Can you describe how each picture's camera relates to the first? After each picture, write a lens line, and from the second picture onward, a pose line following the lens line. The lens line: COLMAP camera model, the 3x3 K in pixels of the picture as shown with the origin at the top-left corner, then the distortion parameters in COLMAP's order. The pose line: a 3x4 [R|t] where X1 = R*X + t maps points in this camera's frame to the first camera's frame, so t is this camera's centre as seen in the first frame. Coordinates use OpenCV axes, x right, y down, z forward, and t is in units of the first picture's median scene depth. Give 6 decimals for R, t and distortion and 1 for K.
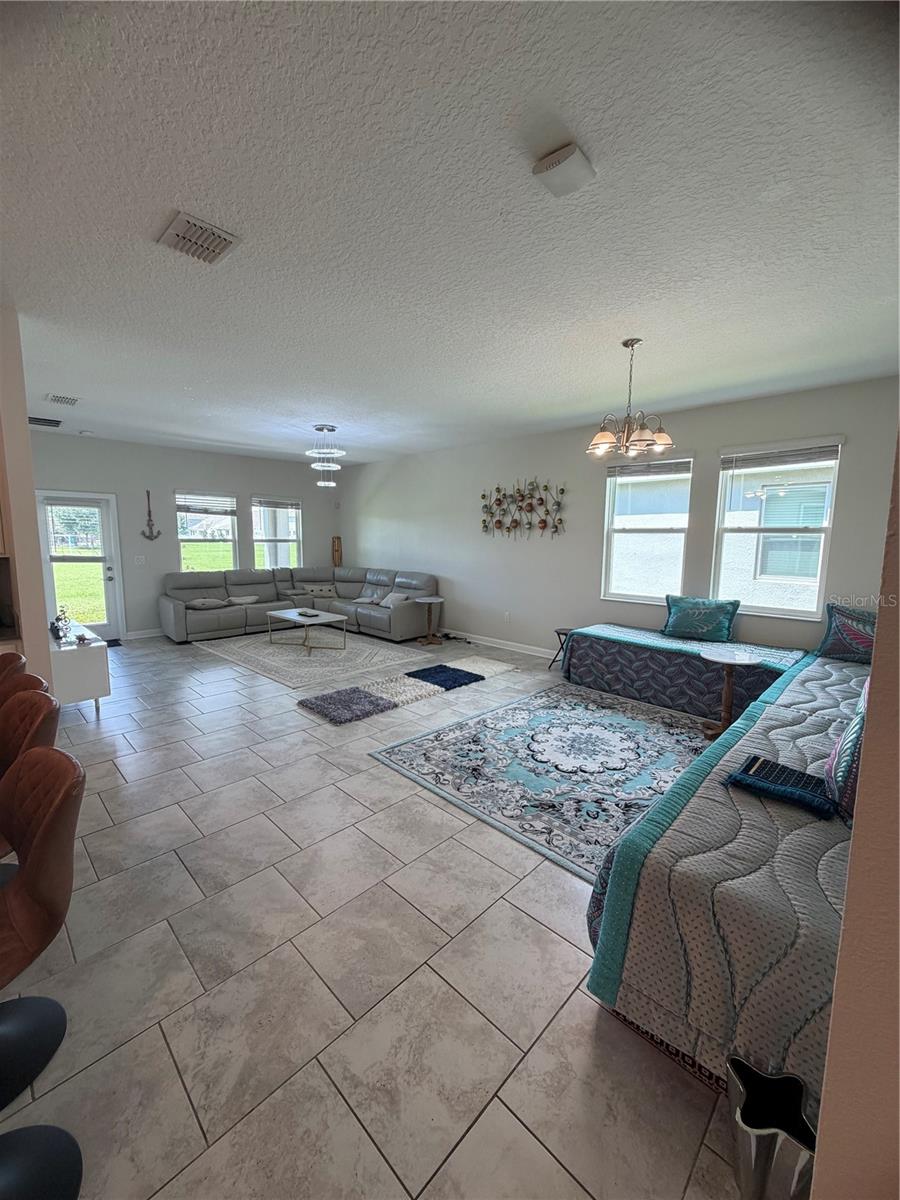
lens RADIAL K [[477.5, 0, 451.4], [0, 477.5, 596.5], [0, 0, 1]] dist [0.000304, 0.000046]
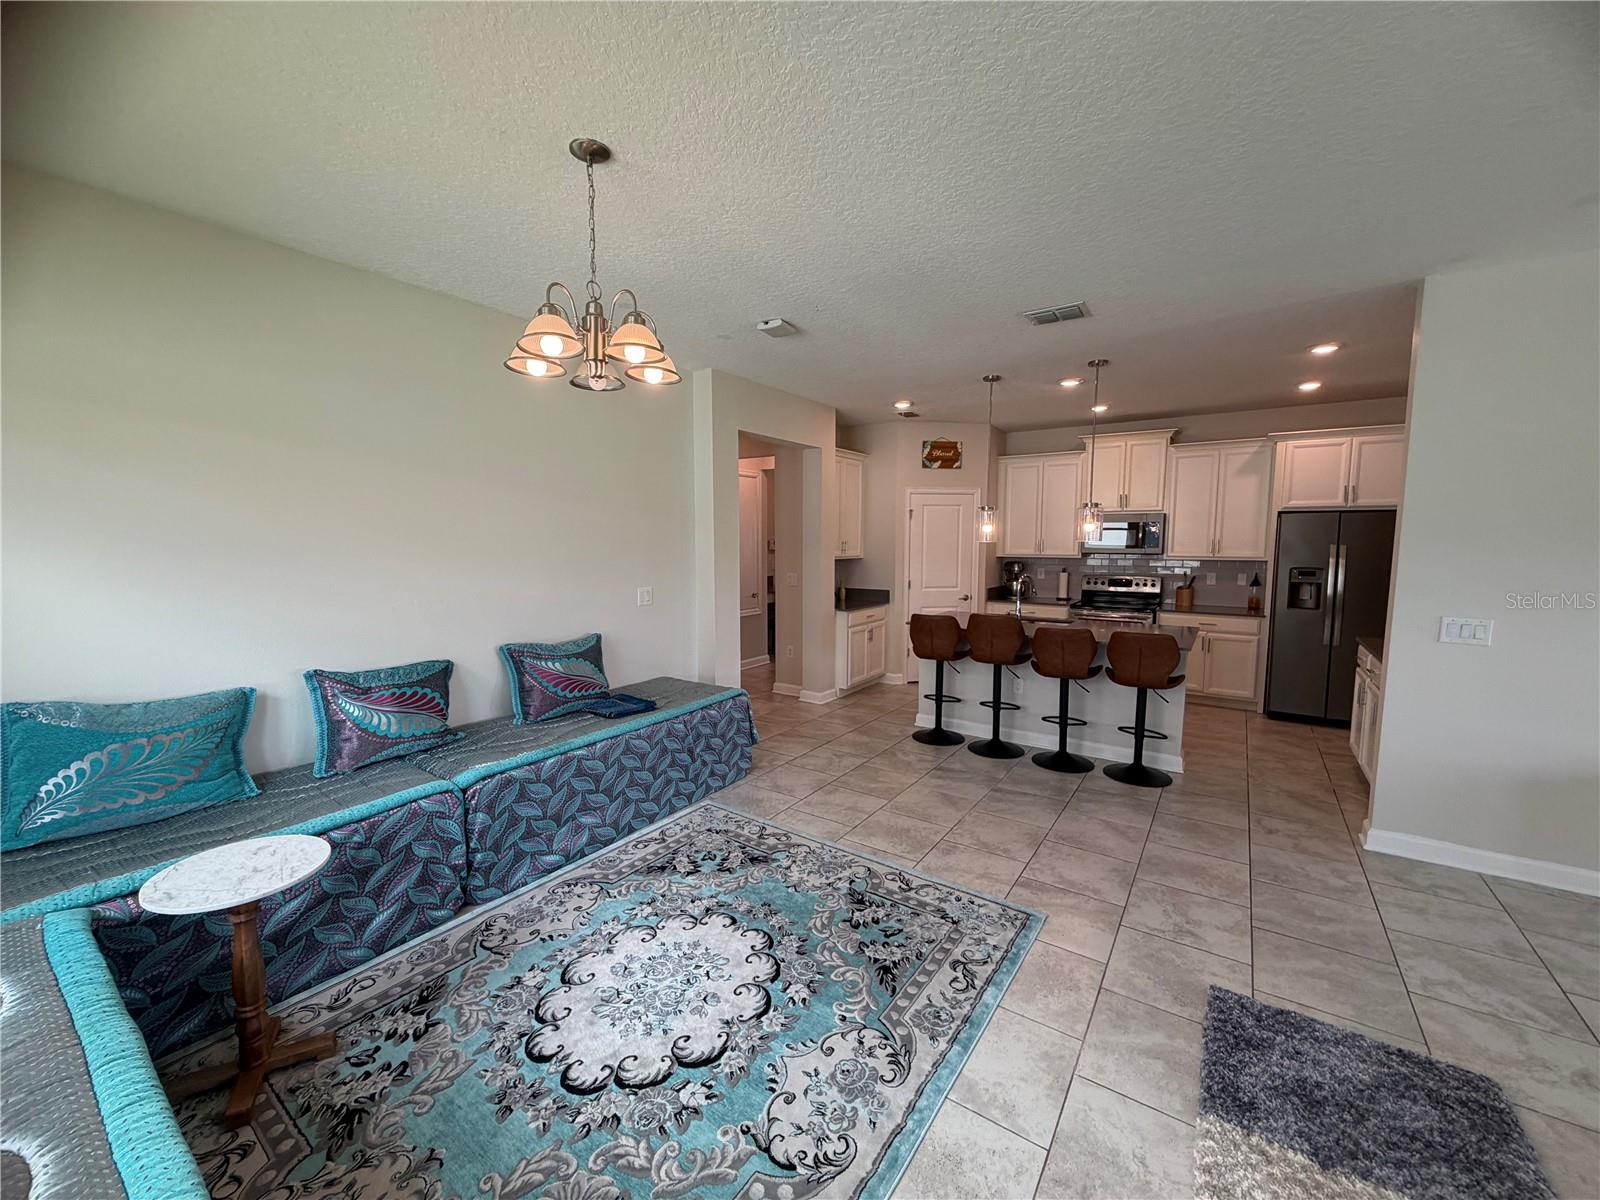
lens RADIAL K [[636.6, 0, 795.6], [0, 636.6, 599.5], [0, 0, 1]] dist [0.000304, 0.000046]
pose [[-0.986327, 0.004623, -0.164738, 0.187942], [-0.031539, 0.975837, 0.216213, -0.154491], [0.161757, 0.218452, -0.962348, 1.169289]]
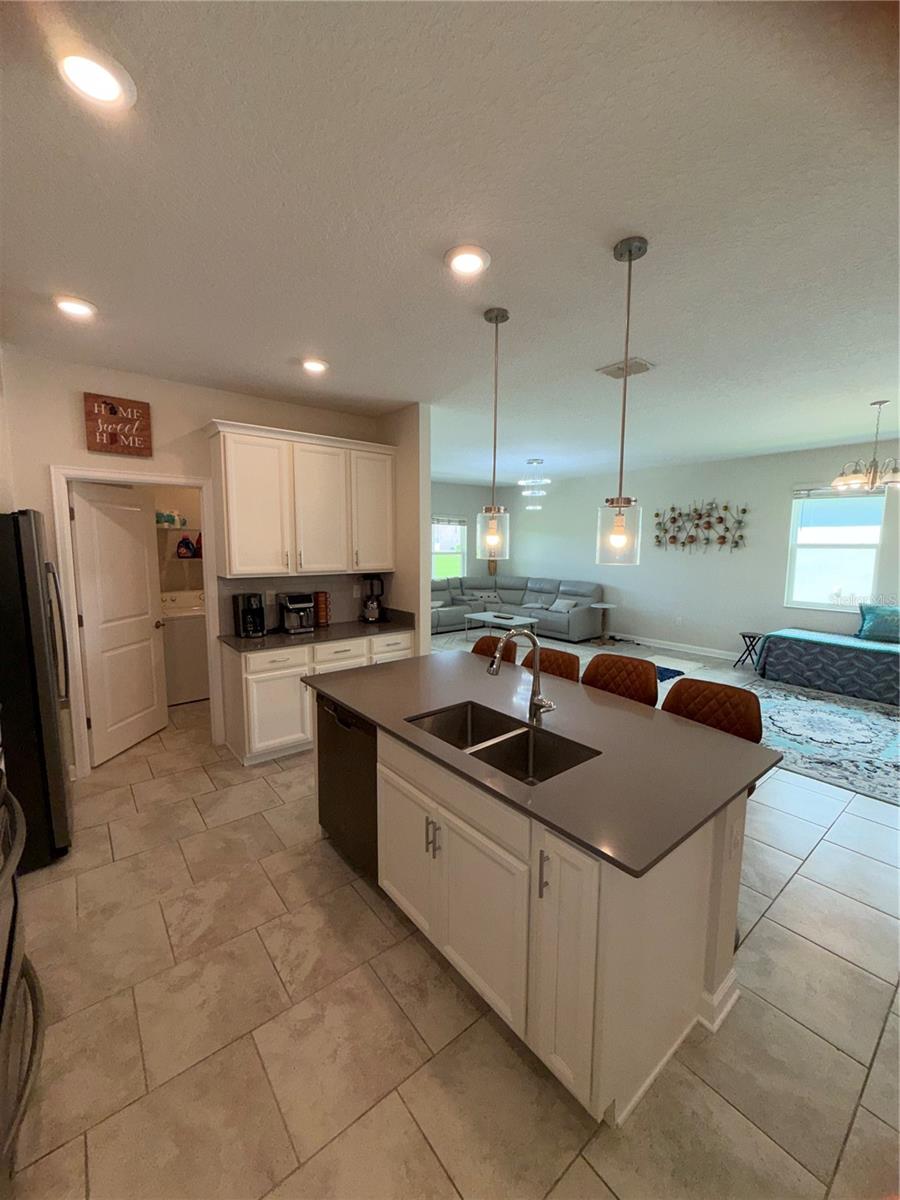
lens RADIAL K [[477.5, 0, 451.2], [0, 477.5, 596.9], [0, 0, 1]] dist [0.000304, 0.000046]
pose [[0.992637, 0.007970, -0.120866, -0.392892], [-0.009597, 0.999871, -0.012888, 0.005574], [0.120747, 0.013953, 0.992585, -0.253267]]
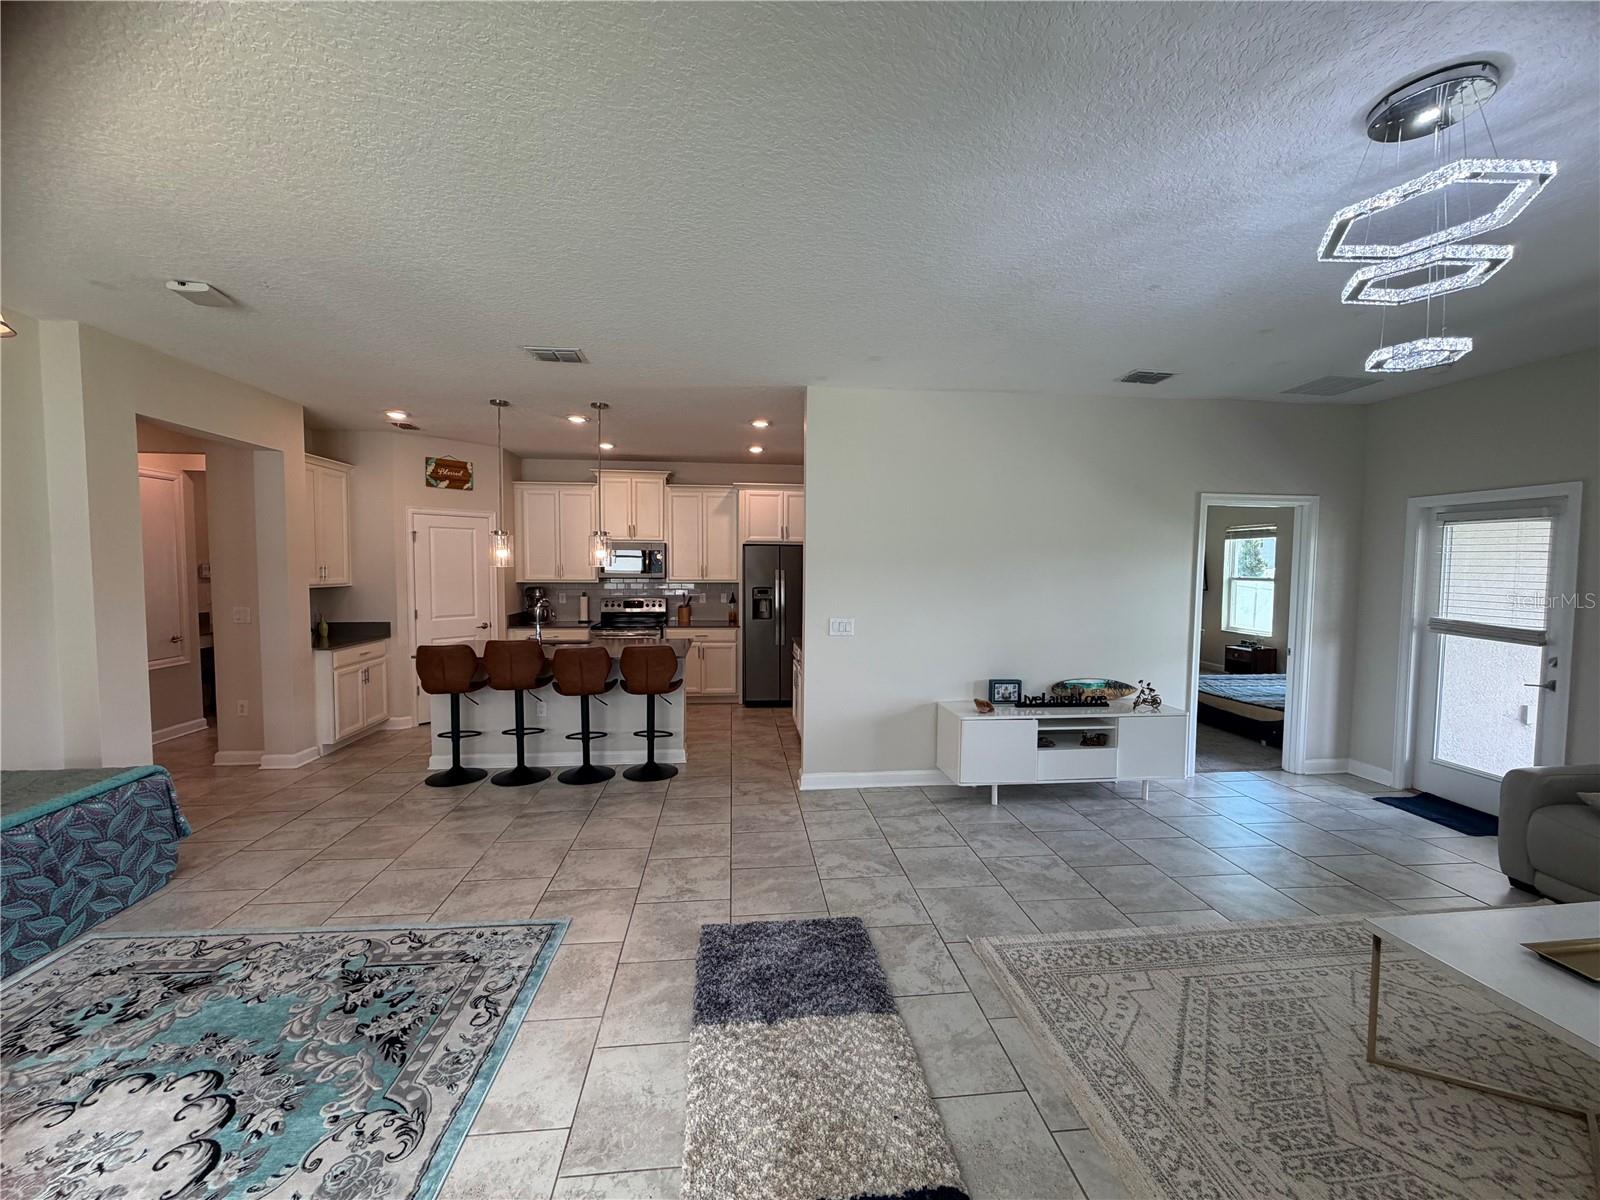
lens RADIAL K [[636.6, 0, 794.9], [0, 636.6, 599.6], [0, 0, 1]] dist [0.000304, 0.000046]
pose [[-0.642677, 0.026050, -0.765694, 0.189830], [-0.107842, 0.986395, 0.124074, -0.157024], [0.758509, 0.162314, -0.631124, 1.209212]]
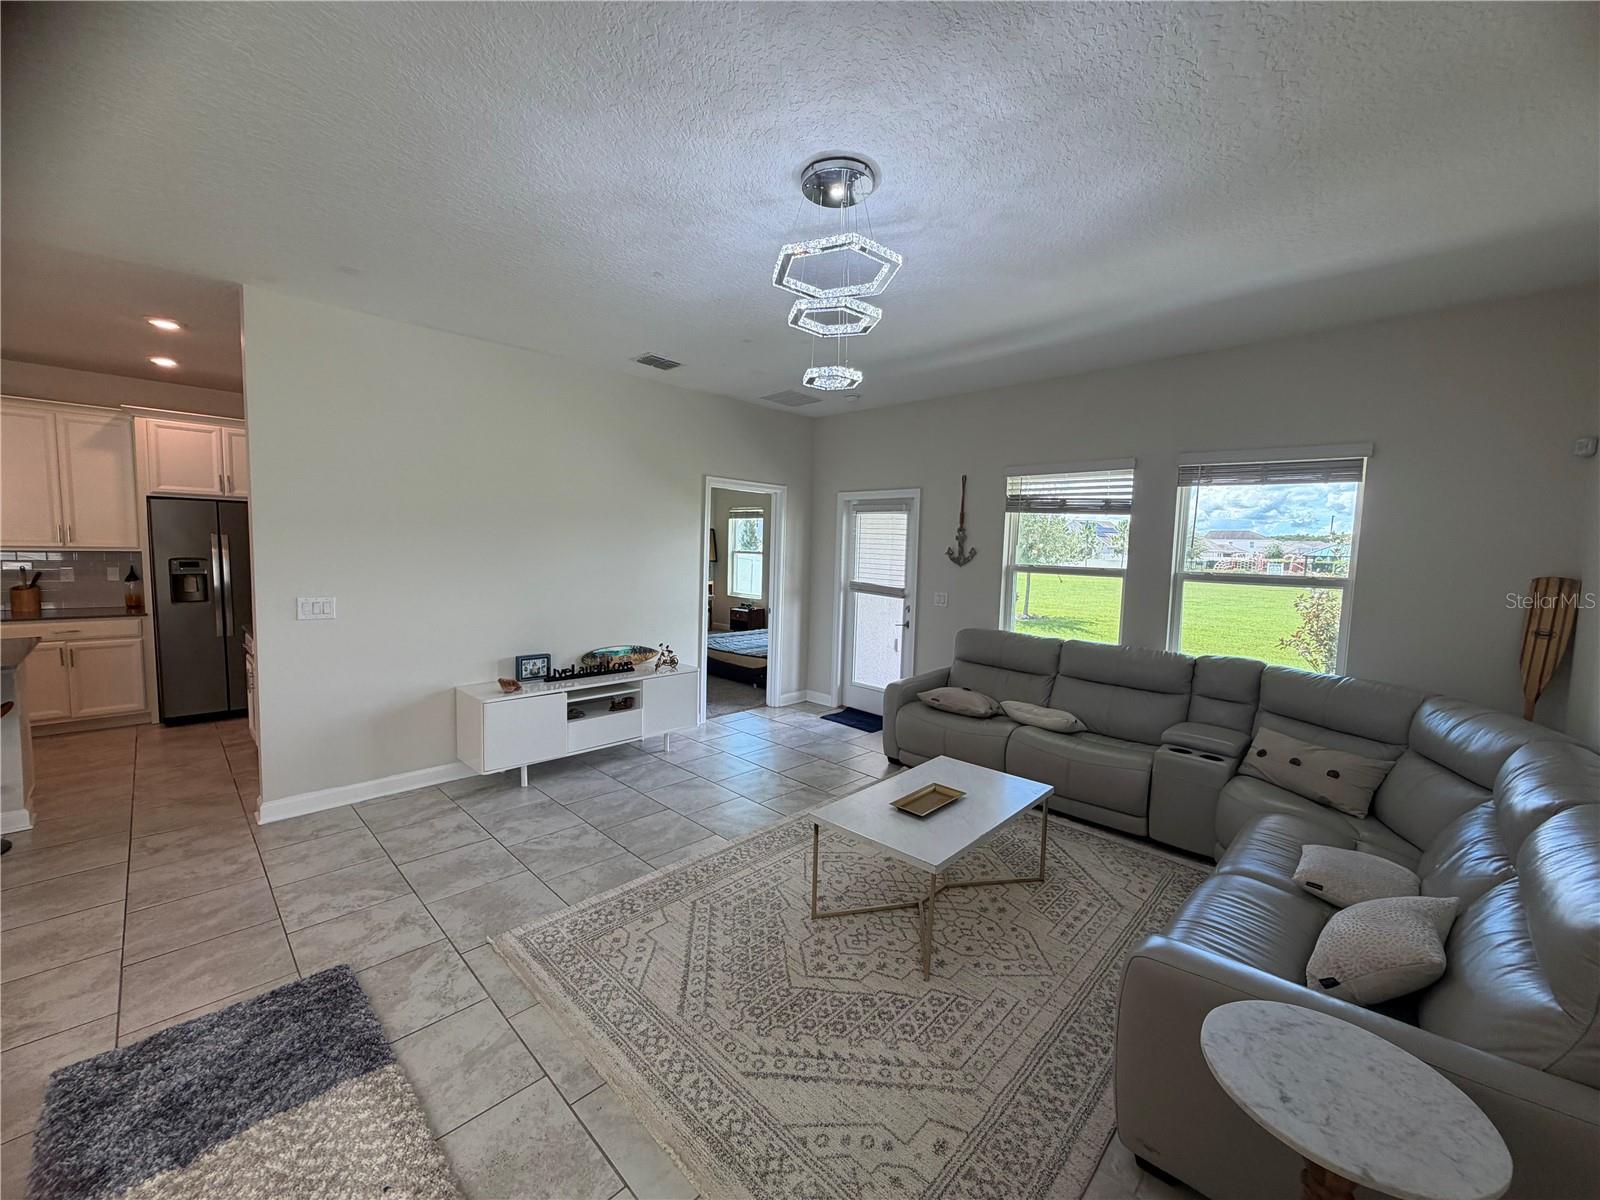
lens RADIAL K [[636.6, 0, 795.1], [0, 636.6, 600.1], [0, 0, 1]] dist [0.000304, 0.000046]
pose [[-0.007456, 0.074561, -0.997189, 0.162699], [-0.150555, 0.985765, 0.074833, -0.156915], [0.988574, 0.150689, 0.003876, 1.221951]]
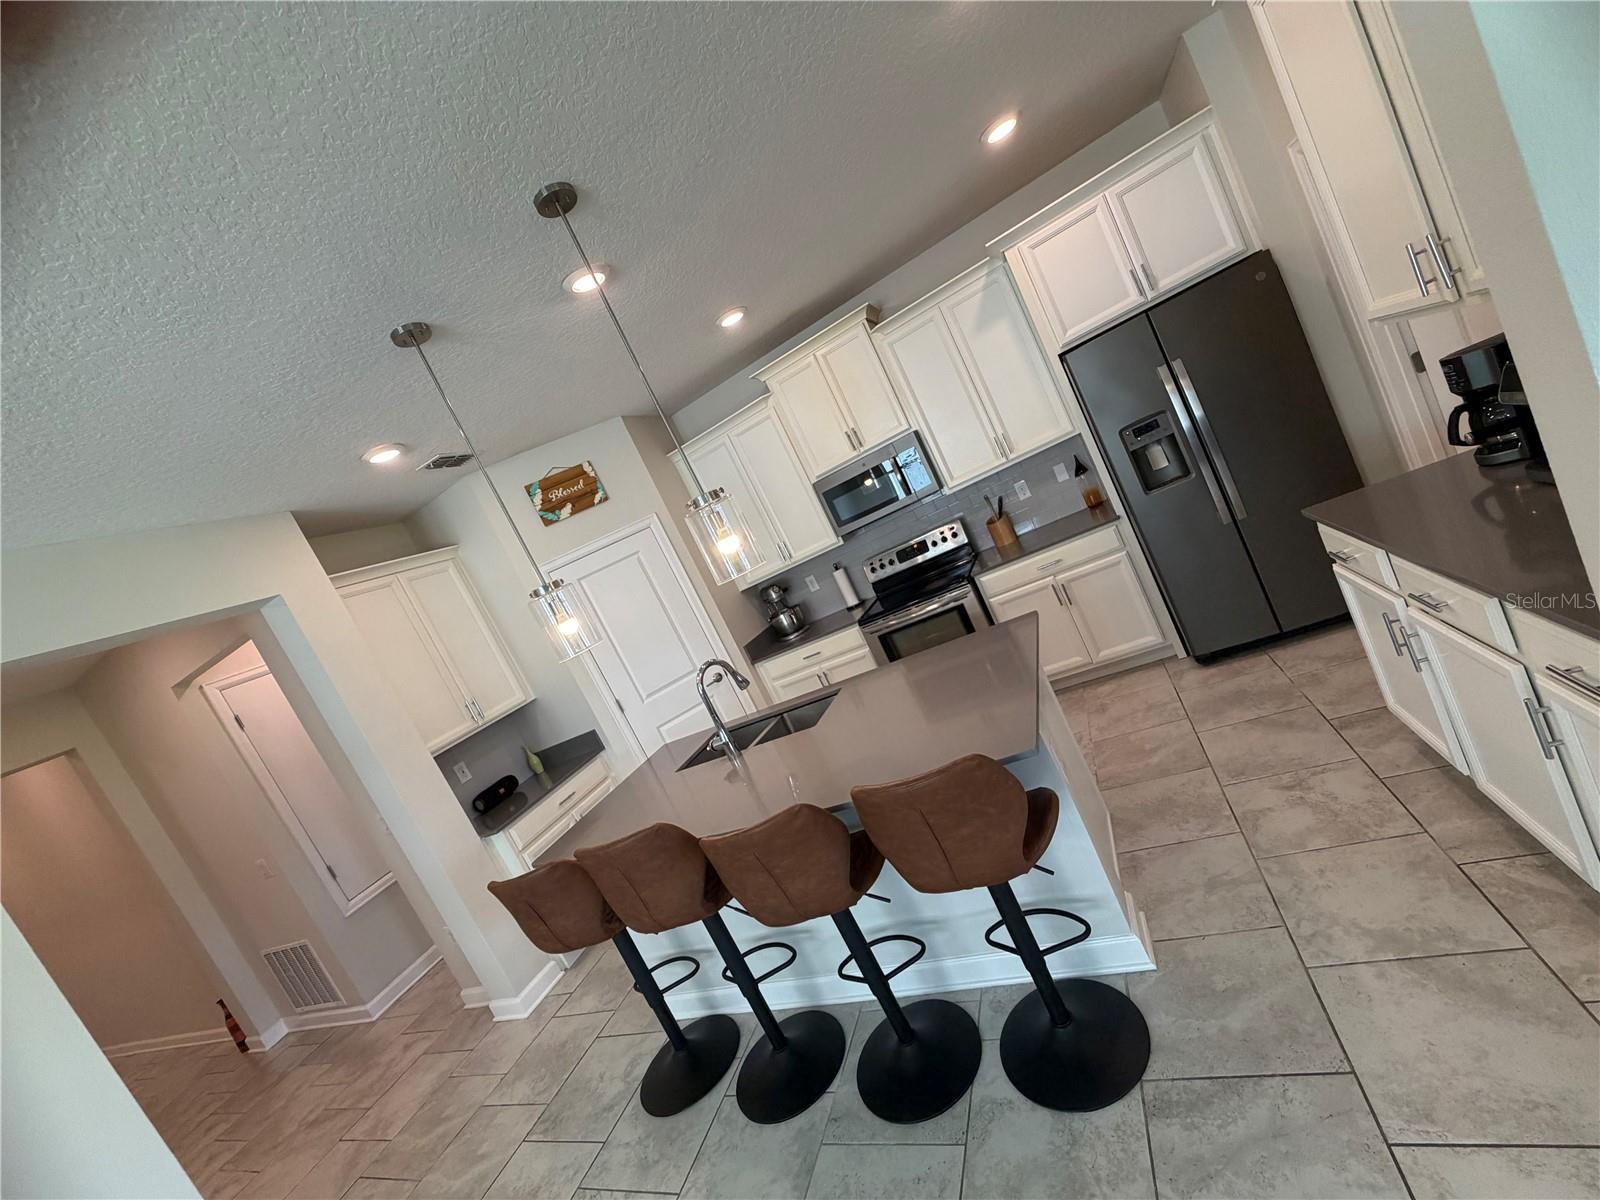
lens RADIAL K [[636.6, 0, 797.6], [0, 636.6, 599.0], [0, 0, 1]] dist [0.000304, 0.000046]
pose [[-0.839191, 0.439322, -0.320553, -0.297460], [0.387702, 0.896633, 0.213863, -0.107270], [0.381373, 0.055193, -0.922772, 0.702575]]
